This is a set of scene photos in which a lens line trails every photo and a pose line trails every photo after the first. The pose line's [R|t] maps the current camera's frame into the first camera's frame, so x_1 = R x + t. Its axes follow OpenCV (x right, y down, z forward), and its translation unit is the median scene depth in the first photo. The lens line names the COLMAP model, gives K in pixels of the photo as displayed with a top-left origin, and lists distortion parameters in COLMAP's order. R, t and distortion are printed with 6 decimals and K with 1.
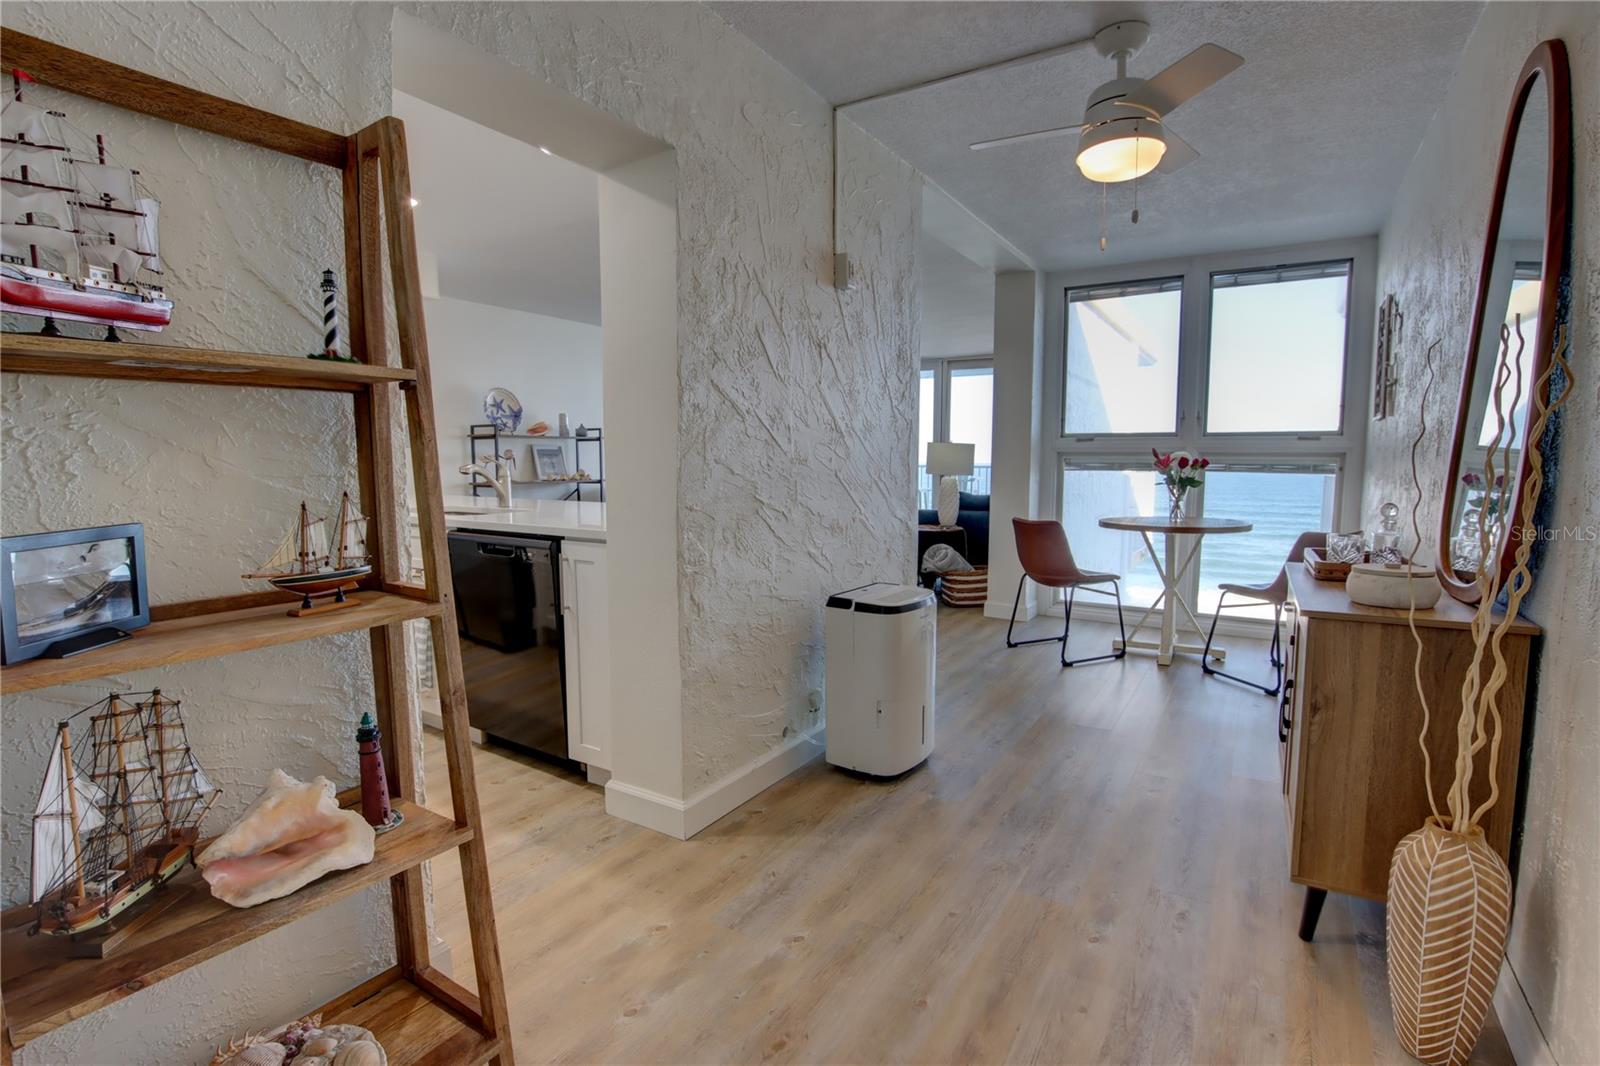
lens RADIAL K [[748.4, 0, 803.0], [0, 748.4, 530.2], [0, 0, 1]] dist [-0.027337, 0.001051]
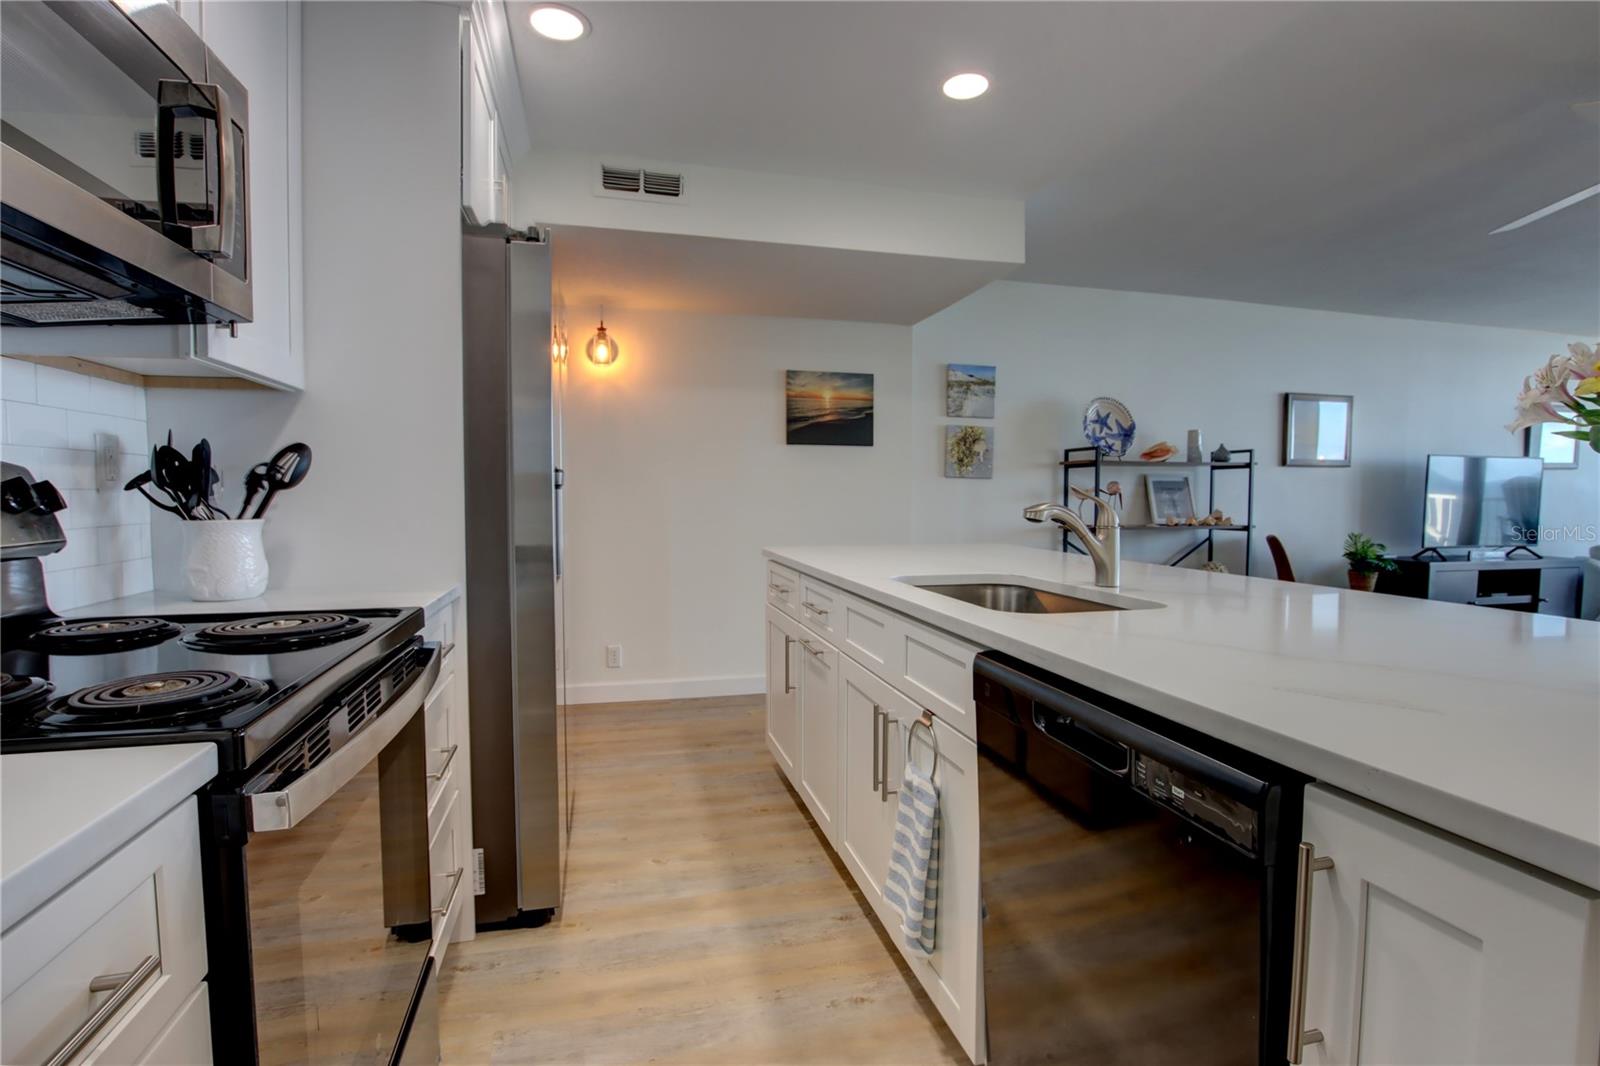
lens RADIAL K [[764.9, 0, 800.0], [0, 764.9, 533.0], [0, 0, 1]] dist [-0.047239, 0.013381]
pose [[0.724490, 0.035294, -0.688381, -0.112981], [-0.065057, 0.997731, -0.017316, -0.027124], [0.686208, 0.057329, 0.725143, 0.274470]]
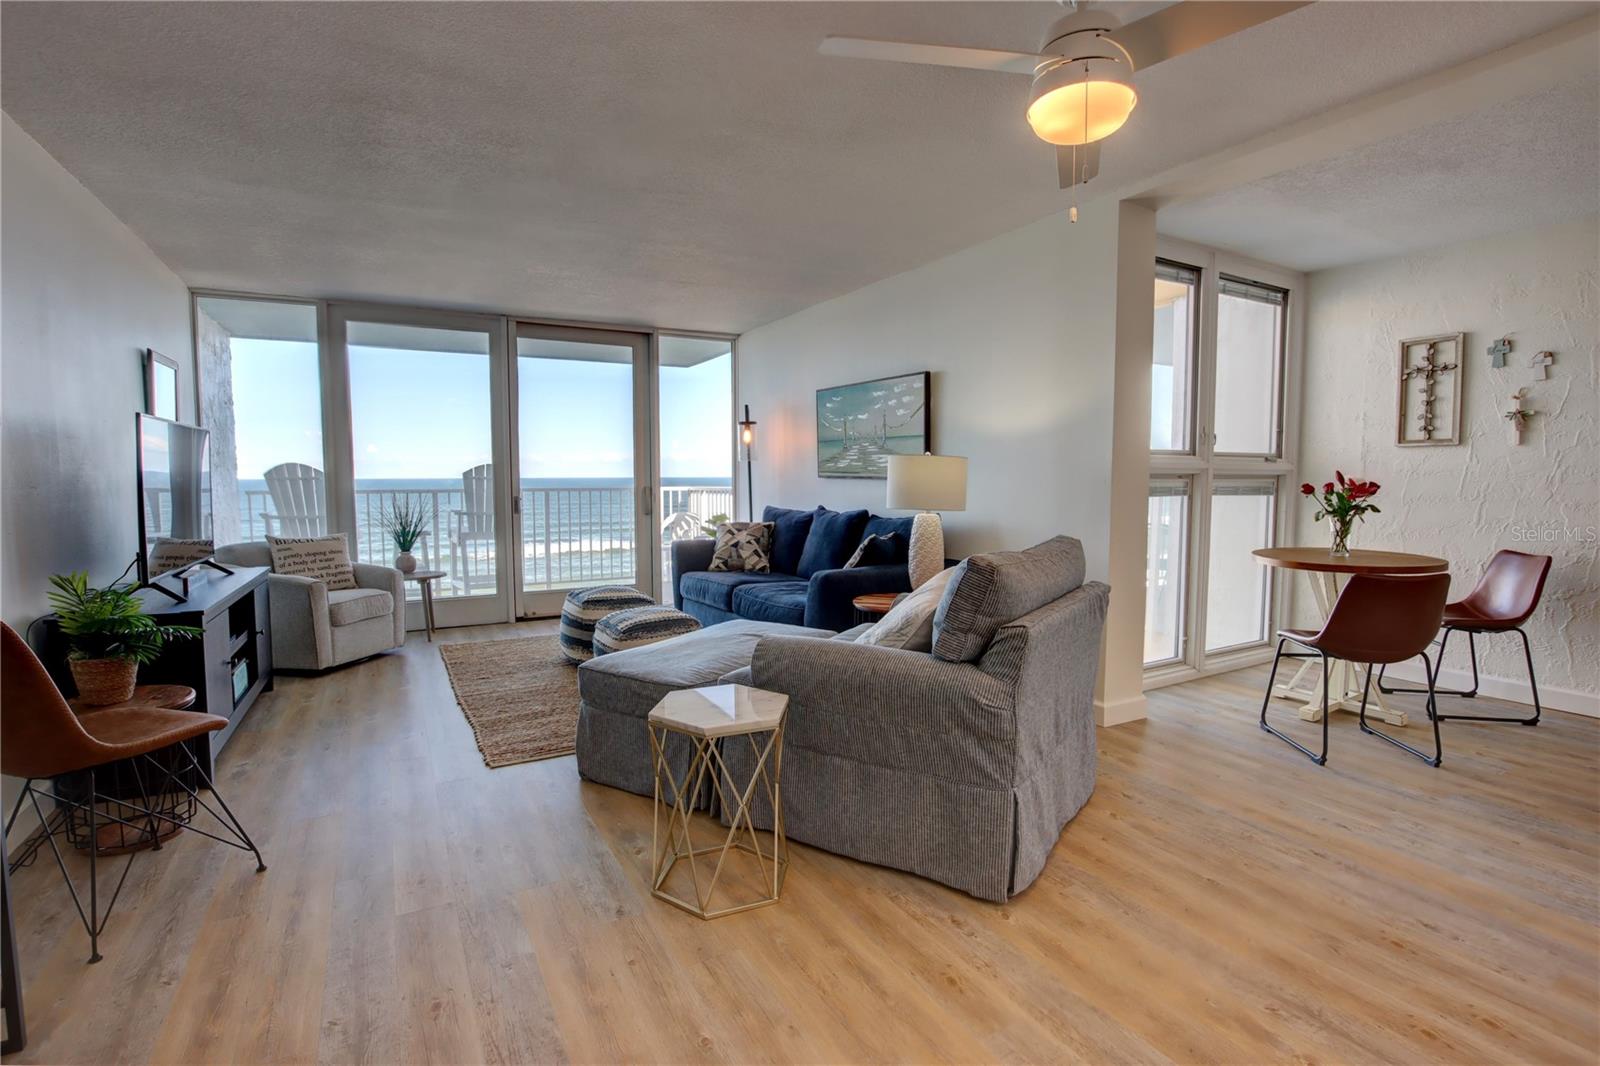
lens RADIAL K [[752.7, 0, 800.0], [0, 752.7, 533.0], [0, 0, 1]] dist [-0.027748, 0.000291]
pose [[0.479244, -0.069918, 0.874892, -0.392838], [0.082343, 0.996007, 0.034491, -0.086119], [-0.873810, 0.055512, 0.483088, 0.810359]]
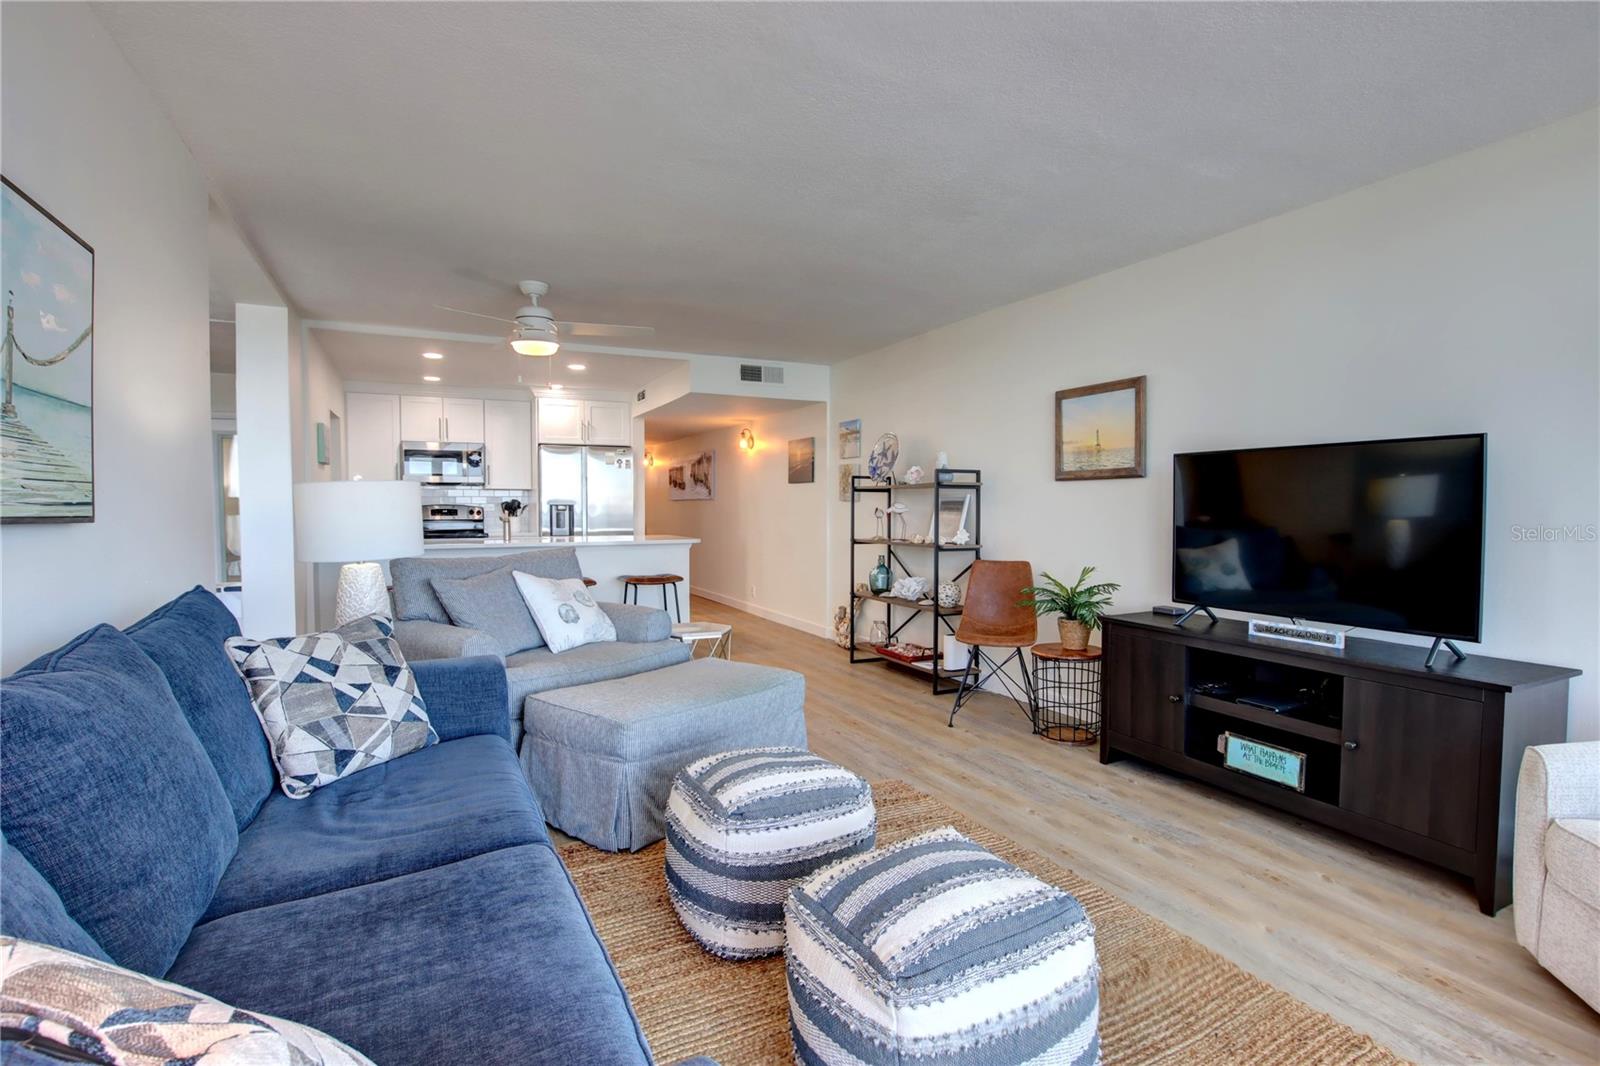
lens RADIAL K [[764.9, 0, 800.0], [0, 764.9, 533.0], [0, 0, 1]] dist [-0.047239, 0.013381]
pose [[-0.524768, 0.027405, -0.850804, 0.437426], [-0.081084, 0.993328, 0.082008, -0.145393], [0.847375, 0.112022, -0.519044, 1.454359]]
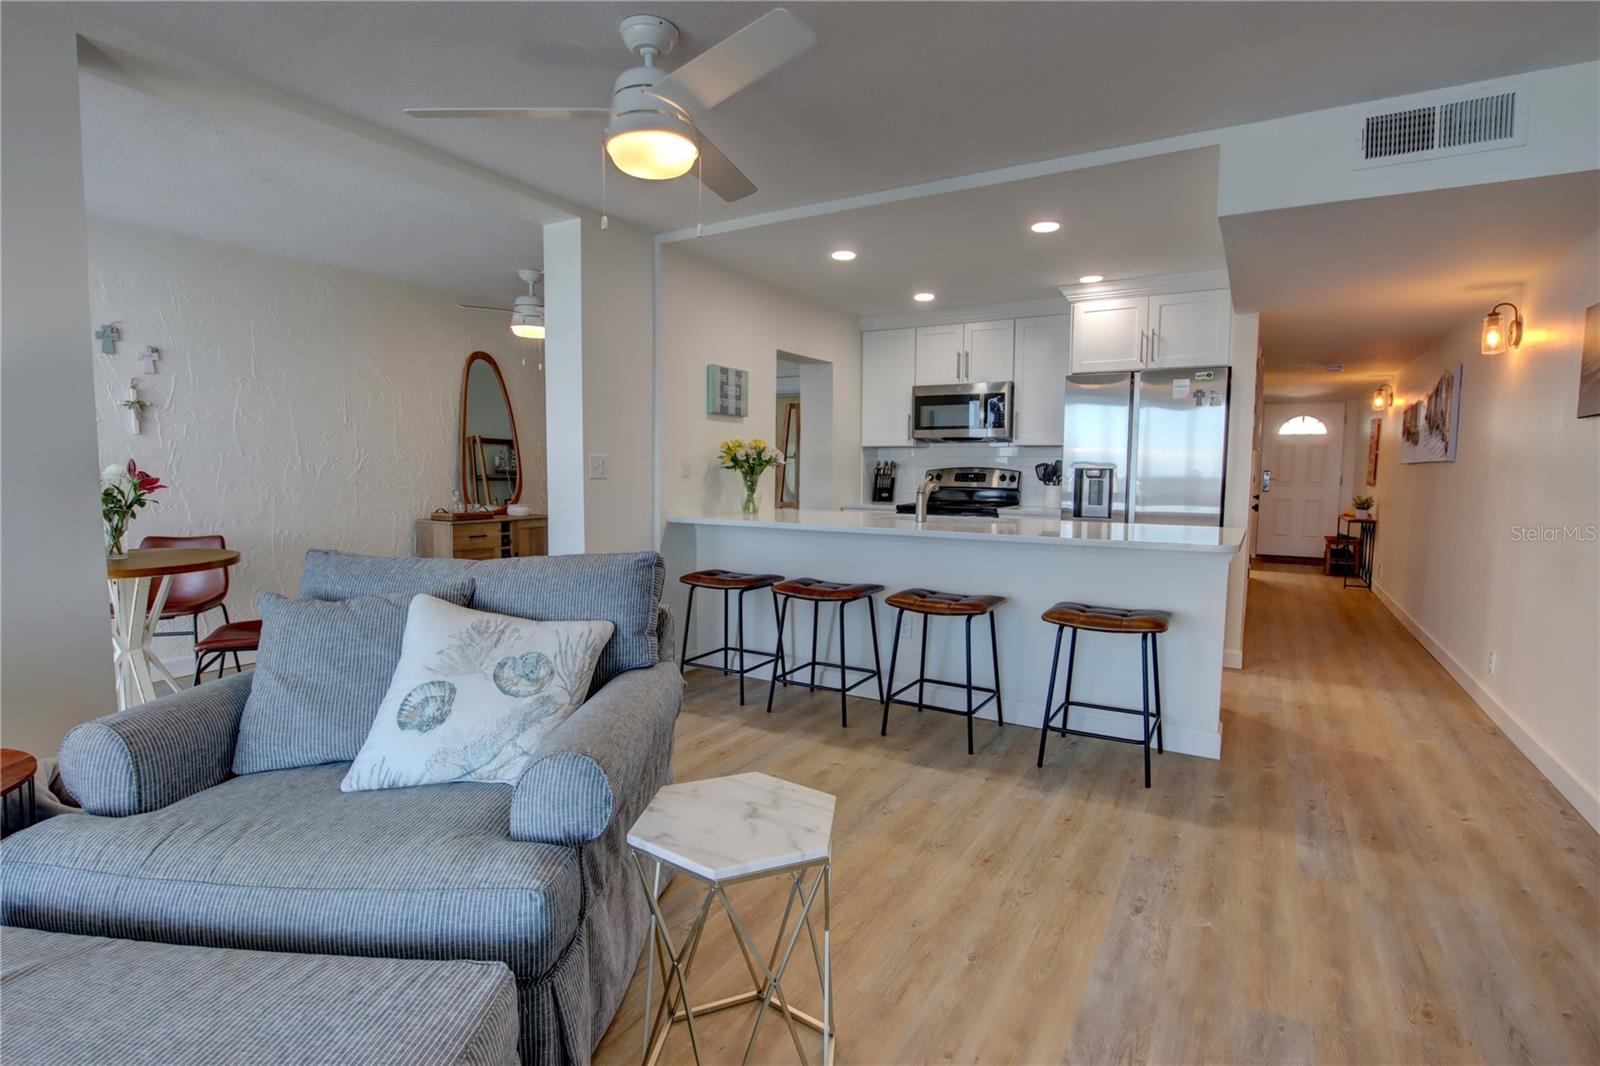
lens RADIAL K [[760.0, 0, 808.3], [0, 760.0, 533.2], [0, 0, 1]] dist [-0.025453, -0.000265]
pose [[-0.999639, -0.008382, -0.025530, -0.116687], [-0.012804, 0.983887, 0.178332, -0.127270], [0.023624, 0.178594, -0.983639, 1.245158]]
